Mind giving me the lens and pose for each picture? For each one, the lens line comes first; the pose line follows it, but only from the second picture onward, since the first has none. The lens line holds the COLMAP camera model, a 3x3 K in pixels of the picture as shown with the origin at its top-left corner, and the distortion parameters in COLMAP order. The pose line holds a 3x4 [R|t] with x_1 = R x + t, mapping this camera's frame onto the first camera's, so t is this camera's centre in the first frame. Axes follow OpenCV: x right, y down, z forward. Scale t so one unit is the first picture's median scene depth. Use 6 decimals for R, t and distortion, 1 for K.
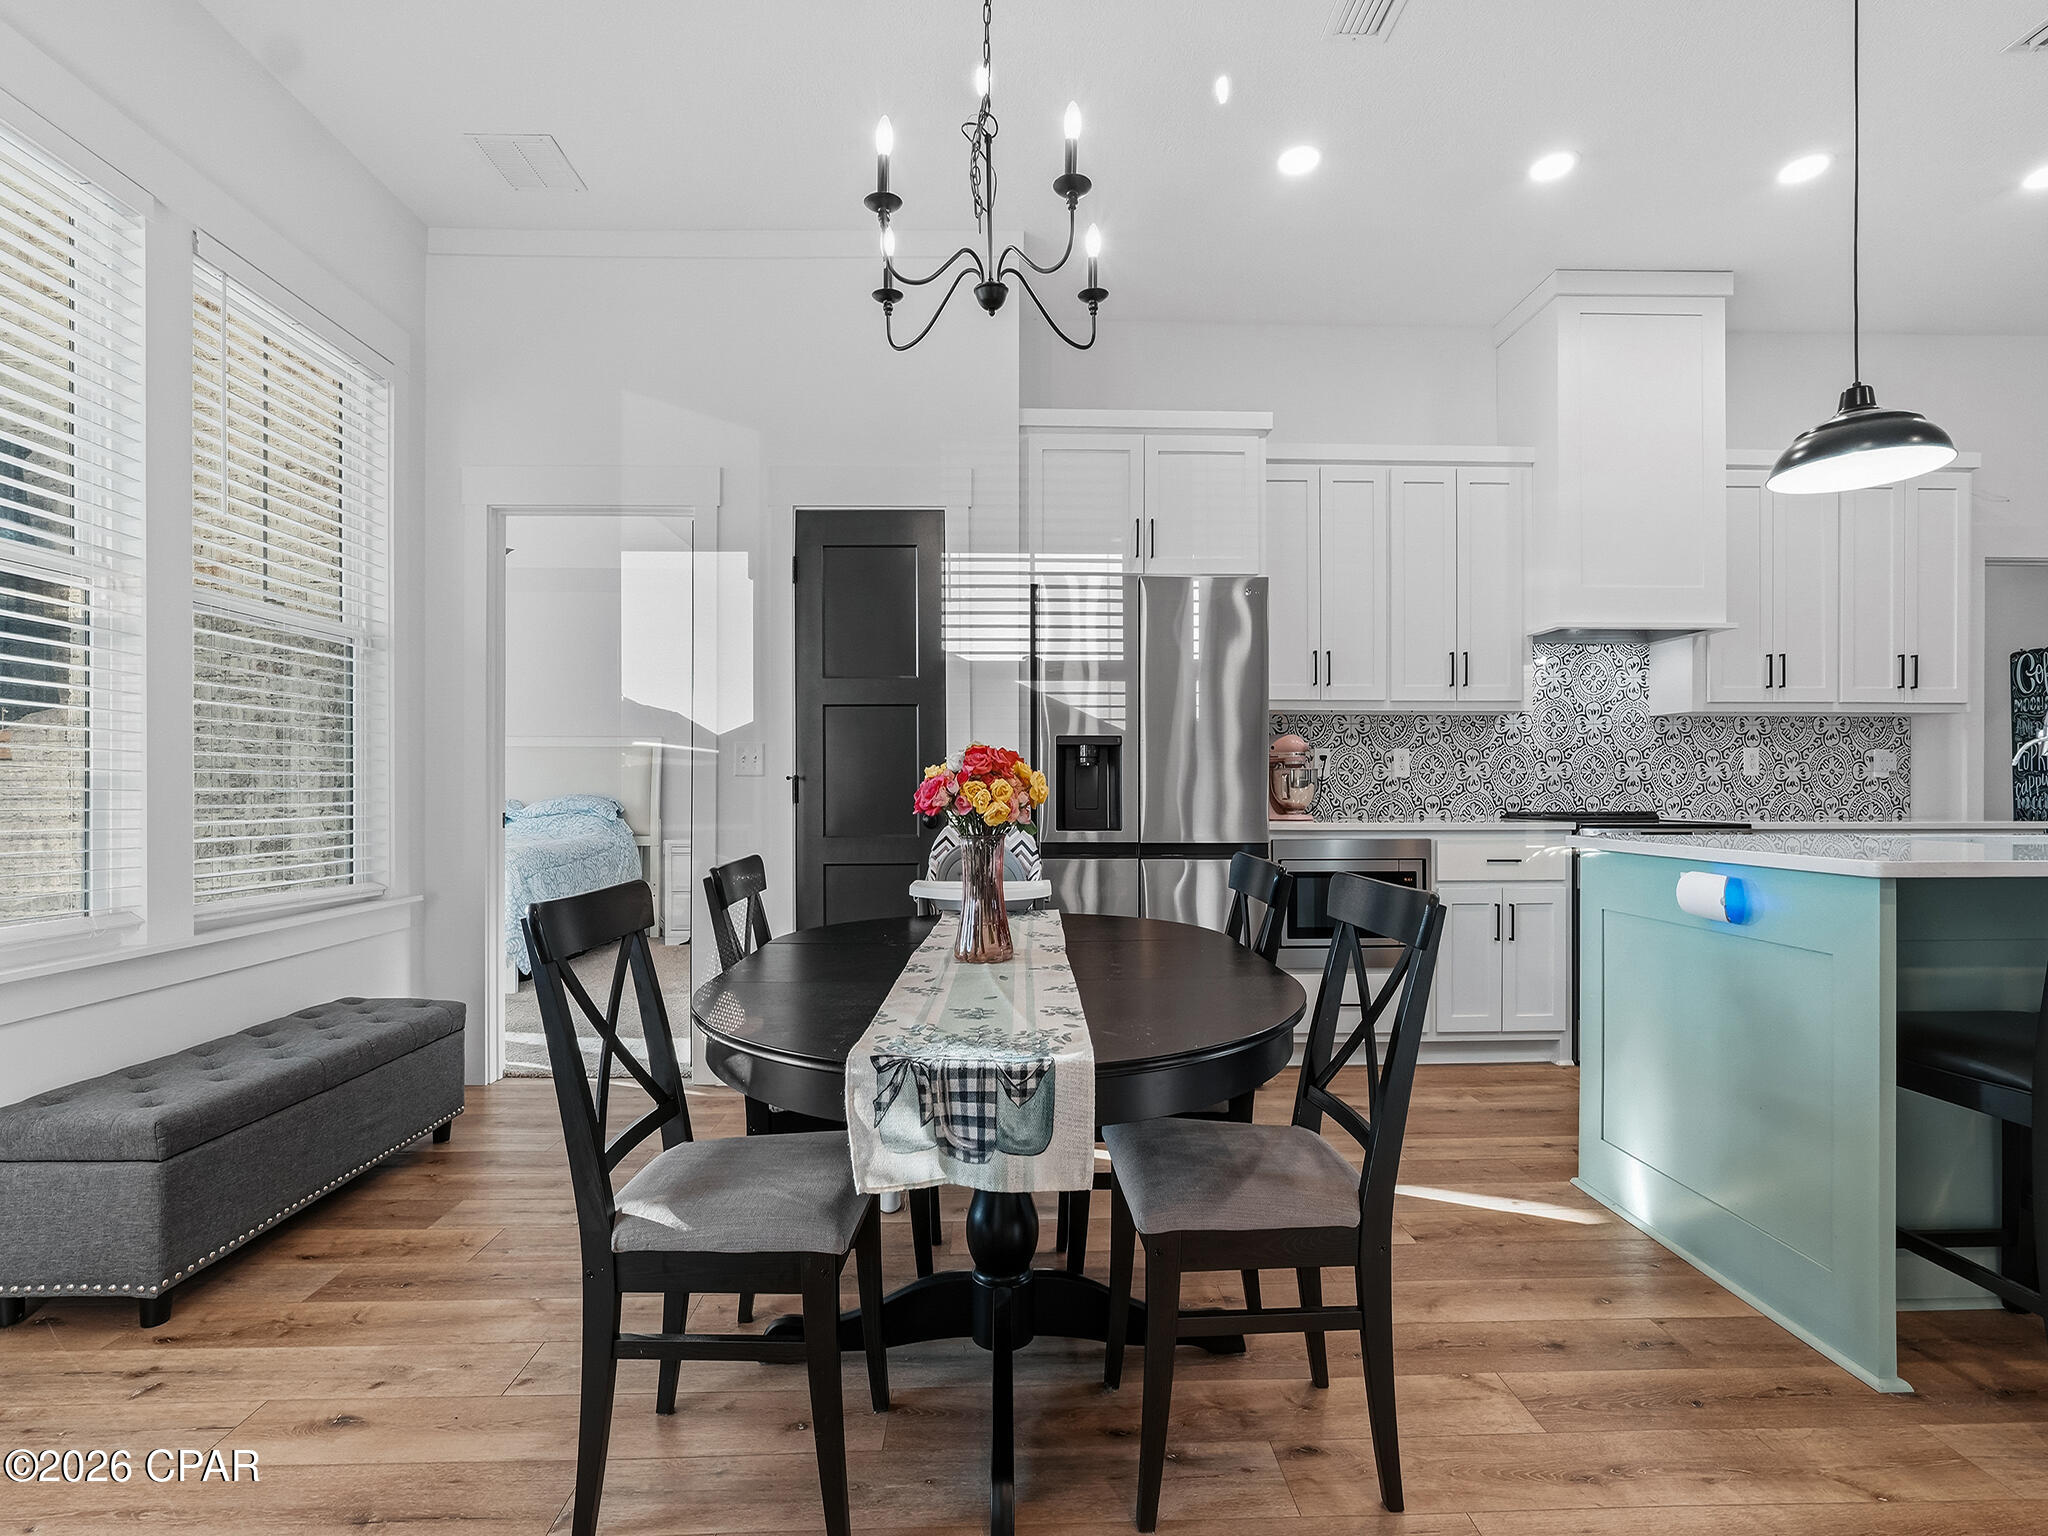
lens RADIAL K [[973.6, 0, 1031.0], [0, 973.6, 792.4], [0, 0, 1]] dist [-0.021328, 0.018267]
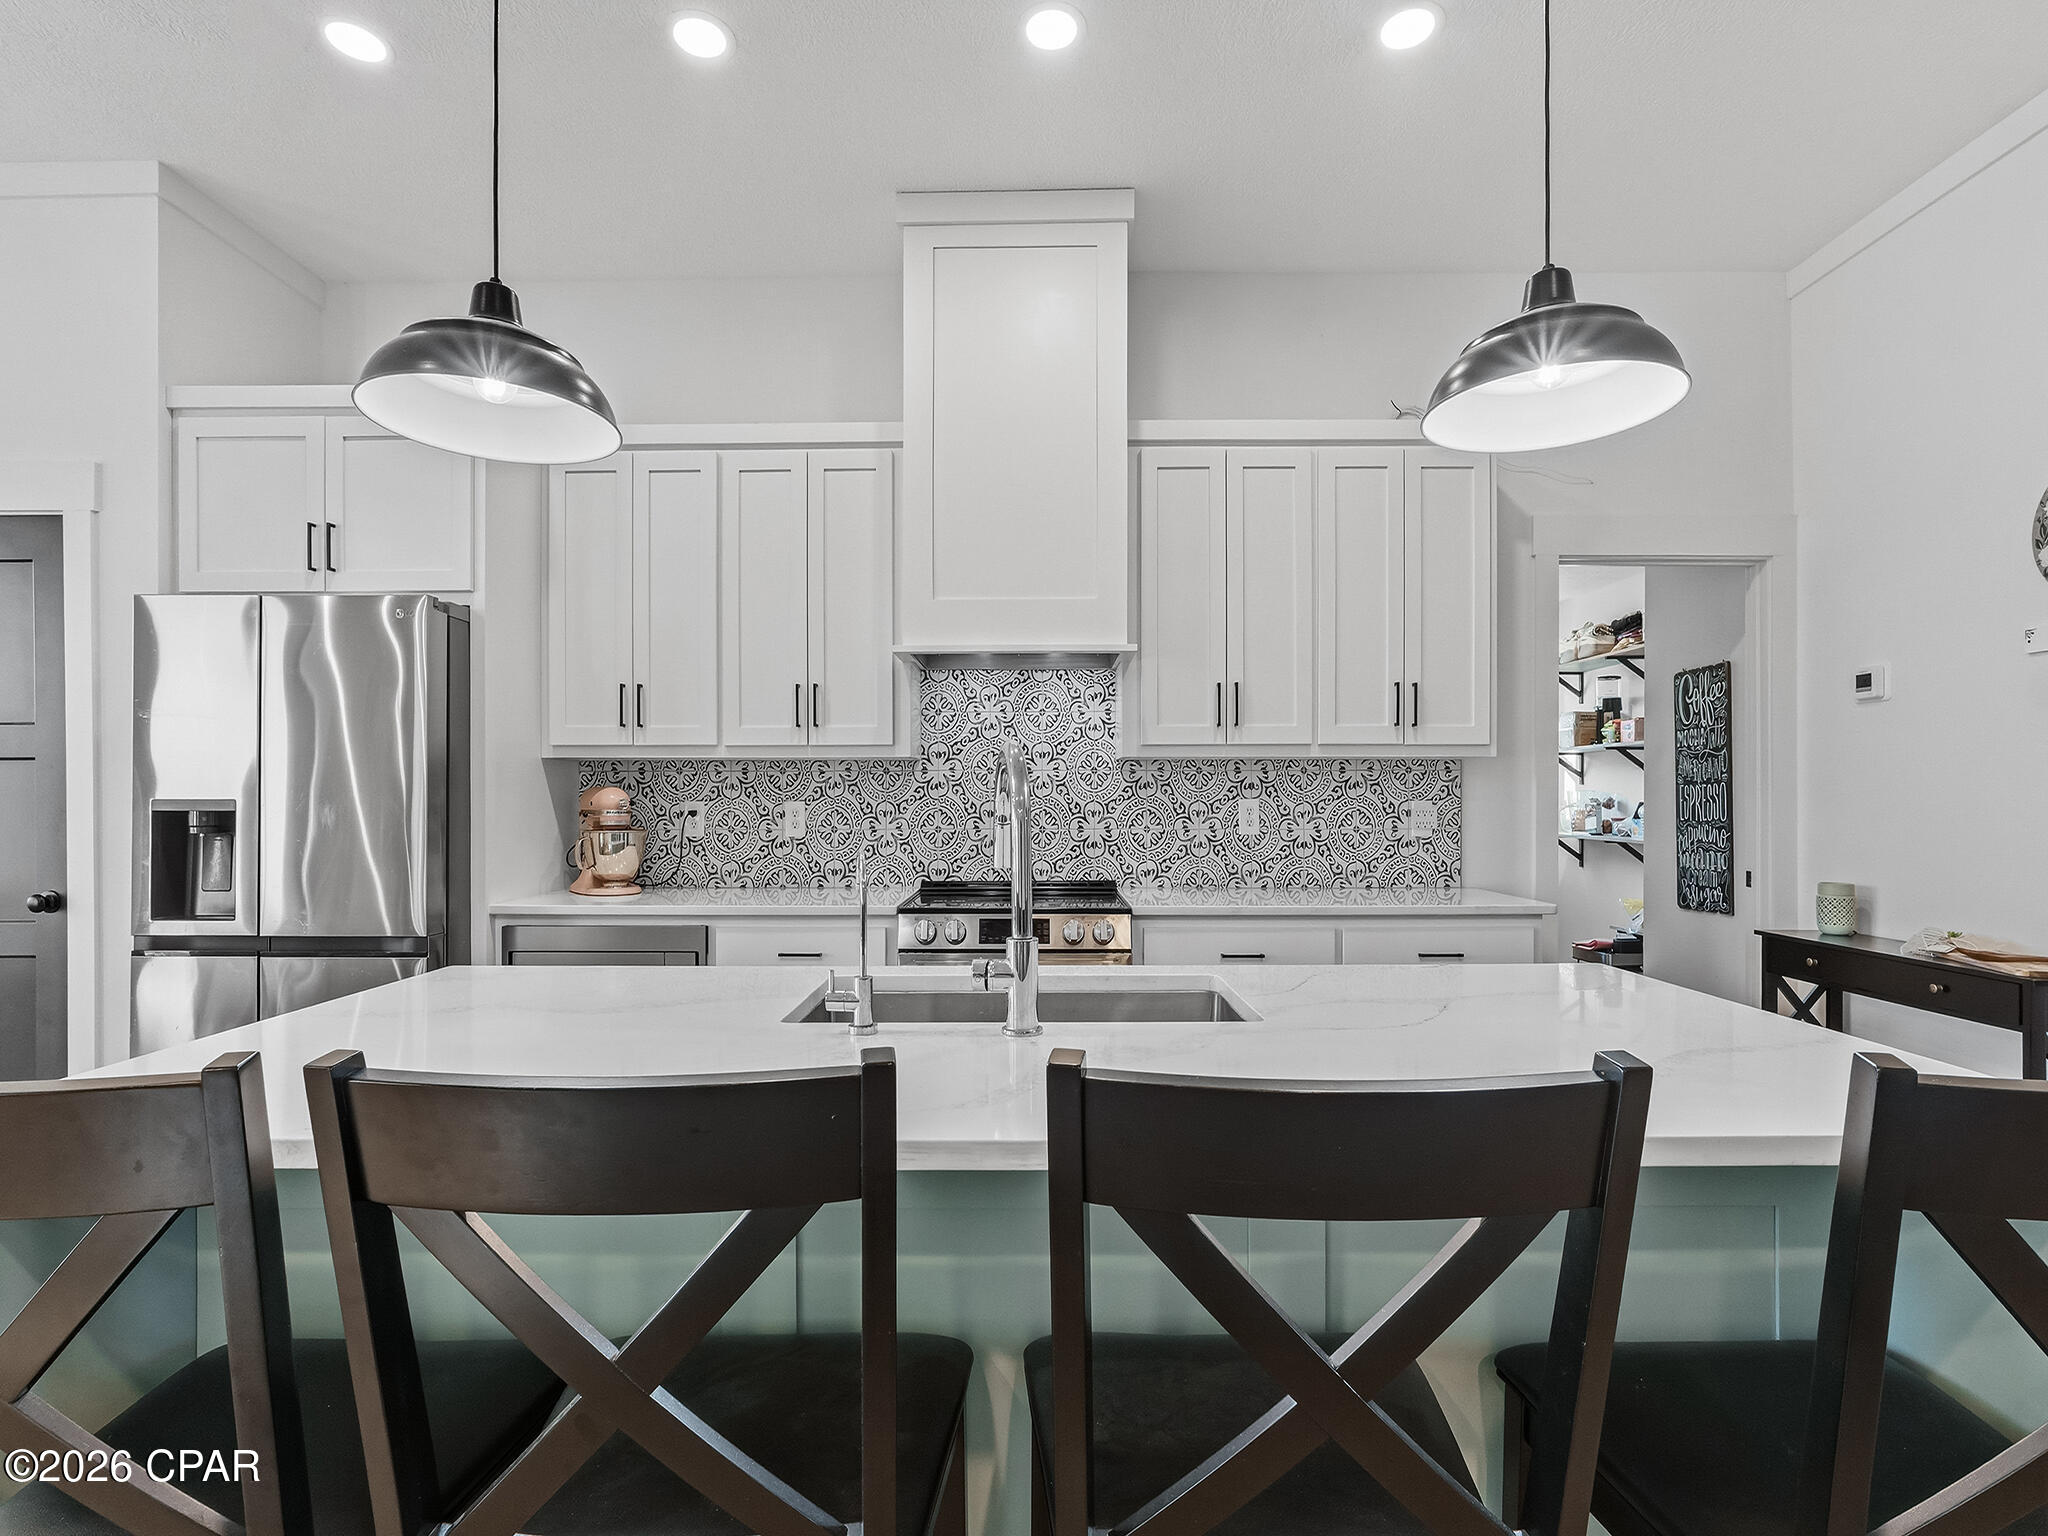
lens RADIAL K [[968.8, 0, 1022.5], [0, 968.8, 802.2], [0, 0, 1]] dist [-0.003756, -0.000770]
pose [[0.998489, -0.000195, -0.054960, 0.610650], [0.000171, 1.000000, -0.000432, -0.044002], [0.054960, 0.000422, 0.998488, 0.203841]]
